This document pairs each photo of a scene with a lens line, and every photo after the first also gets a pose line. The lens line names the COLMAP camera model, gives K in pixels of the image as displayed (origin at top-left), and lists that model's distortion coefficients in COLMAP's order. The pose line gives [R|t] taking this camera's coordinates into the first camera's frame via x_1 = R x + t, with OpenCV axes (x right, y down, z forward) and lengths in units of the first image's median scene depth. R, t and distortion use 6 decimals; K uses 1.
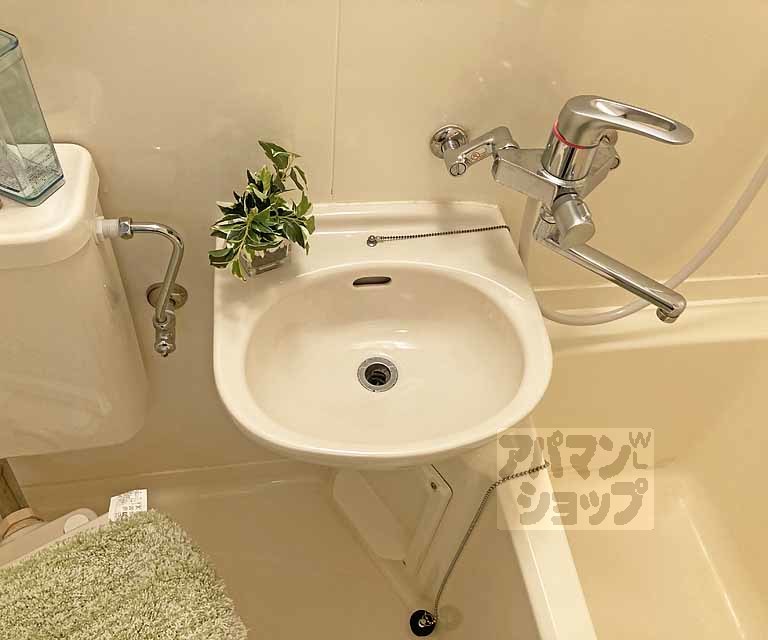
lens RADIAL K [[702.2, 0, 431.9], [0, 702.2, 319.1], [0, 0, 1]] dist [0.002376, 0.010646]
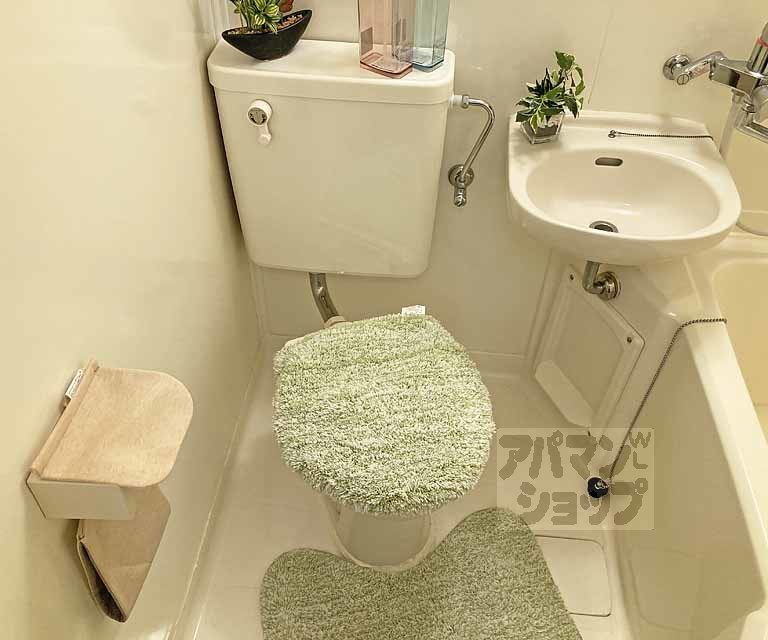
lens RADIAL K [[705.4, 0, 382.9], [0, 705.4, 308.9], [0, 0, 1]] dist [0.009260, 0.005728]
pose [[0.954286, 0.109725, -0.278026, -0.096784], [-0.152003, 0.979071, -0.135331, 0.547272], [0.257358, 0.171405, 0.950993, -0.493854]]
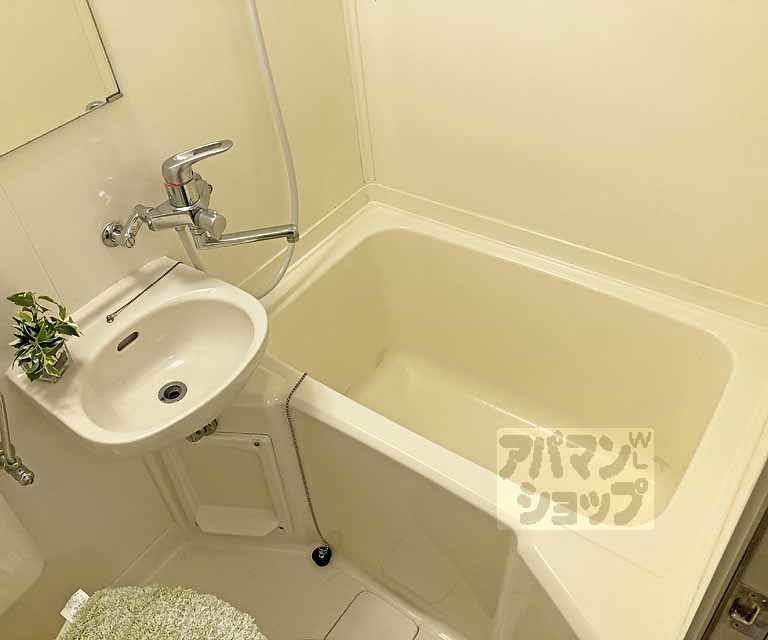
lens RADIAL K [[705.4, 0, 382.9], [0, 705.4, 308.9], [0, 0, 1]] dist [0.009260, 0.005728]
pose [[0.712387, -0.598376, 0.366676, -0.217460], [0.645105, 0.764067, -0.006450, 0.259438], [-0.276306, 0.241139, 0.930326, -0.549113]]
